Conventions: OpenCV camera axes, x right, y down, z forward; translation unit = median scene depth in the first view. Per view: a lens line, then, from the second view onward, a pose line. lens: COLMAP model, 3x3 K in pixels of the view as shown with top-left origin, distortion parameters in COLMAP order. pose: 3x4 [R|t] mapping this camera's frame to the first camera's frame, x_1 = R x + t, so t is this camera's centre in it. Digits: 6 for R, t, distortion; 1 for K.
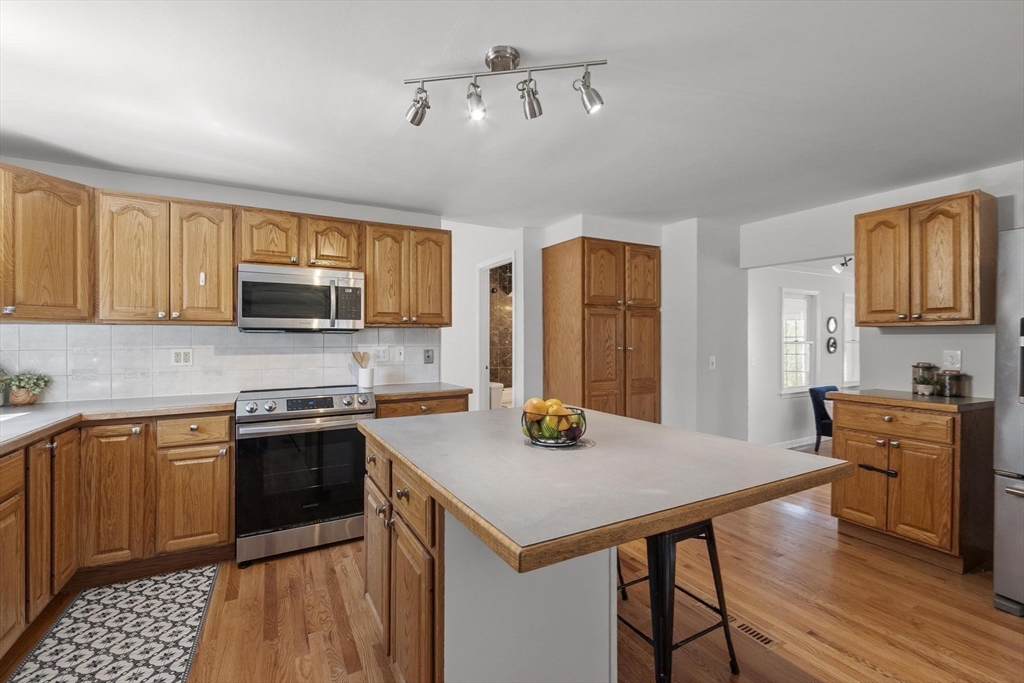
lens RADIAL K [[445.9, 0, 508.6], [0, 445.9, 338.6], [0, 0, 1]] dist [0.006812, -0.002658]
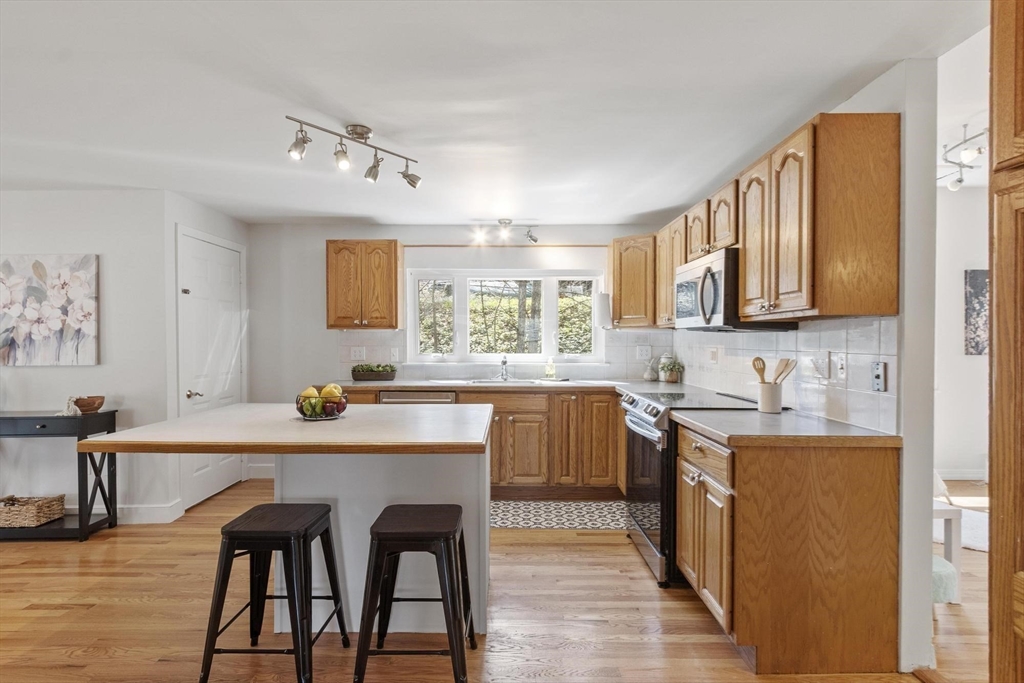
lens RADIAL K [[512.7, 0, 502.2], [0, 512.7, 344.1], [0, 0, 1]] dist [0.007495, -0.003169]
pose [[-0.477391, 0.011840, -0.878611, 0.591077], [0.004732, 0.999929, 0.010904, -0.002915], [0.878678, 0.001048, -0.477414, 1.093103]]
